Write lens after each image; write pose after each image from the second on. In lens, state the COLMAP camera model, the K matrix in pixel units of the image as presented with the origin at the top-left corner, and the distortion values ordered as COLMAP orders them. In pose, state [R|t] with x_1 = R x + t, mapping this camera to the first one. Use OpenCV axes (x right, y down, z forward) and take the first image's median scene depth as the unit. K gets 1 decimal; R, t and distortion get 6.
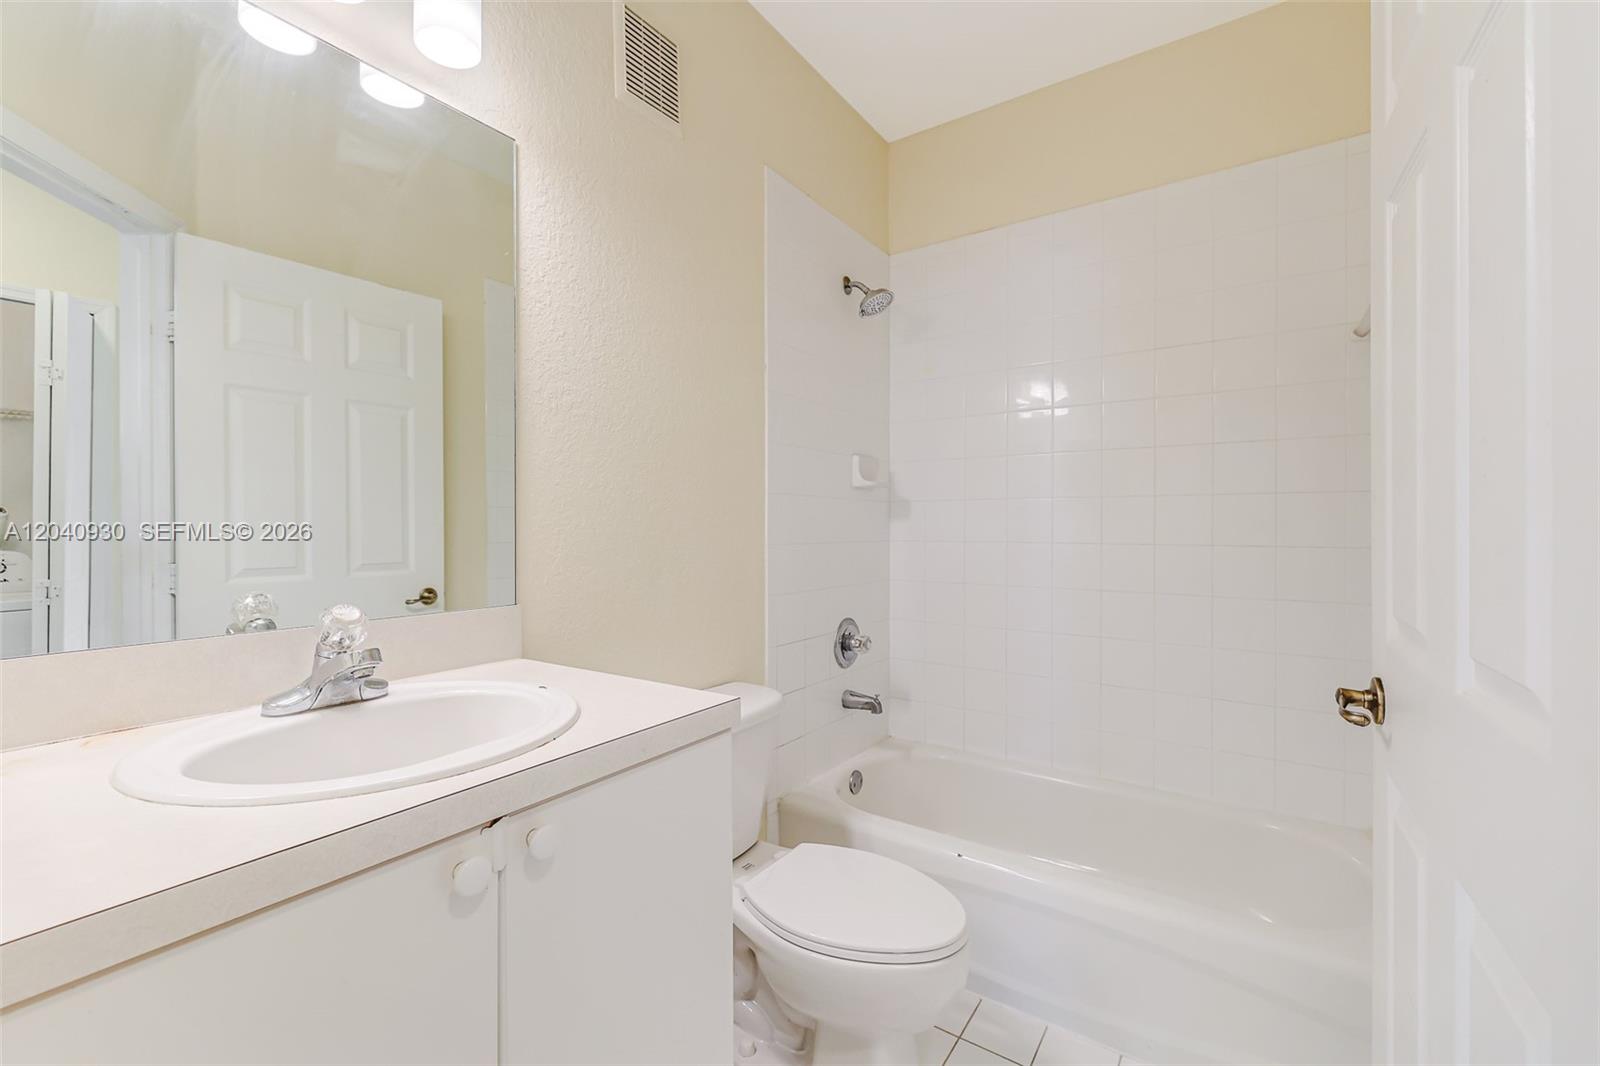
lens RADIAL K [[684.4, 0, 779.8], [0, 684.4, 529.5], [0, 0, 1]] dist [-0.001846, -0.000234]
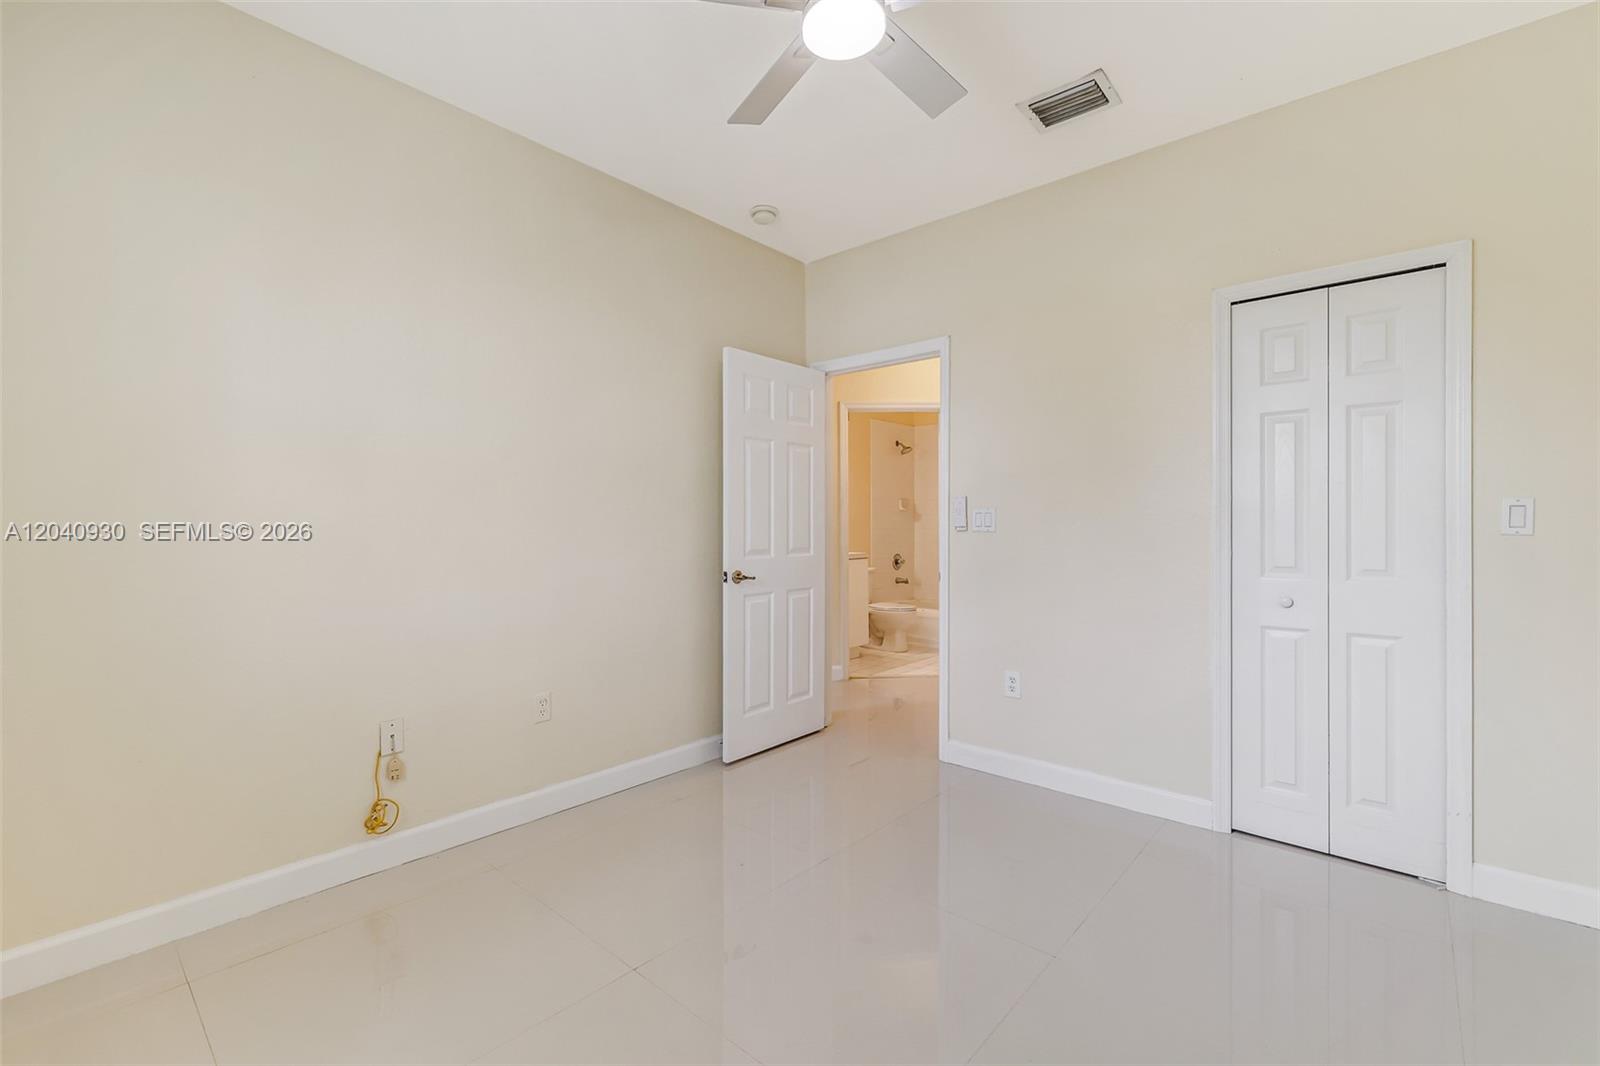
lens RADIAL K [[663.2, 0, 805.2], [0, 663.2, 525.9], [0, 0, 1]] dist [-0.000125, 0.000090]
pose [[0.994659, -0.001013, -0.103209, -0.004418], [0.001044, 0.999999, 0.000254, 0.005047], [0.103209, -0.000360, 0.994660, -1.956238]]
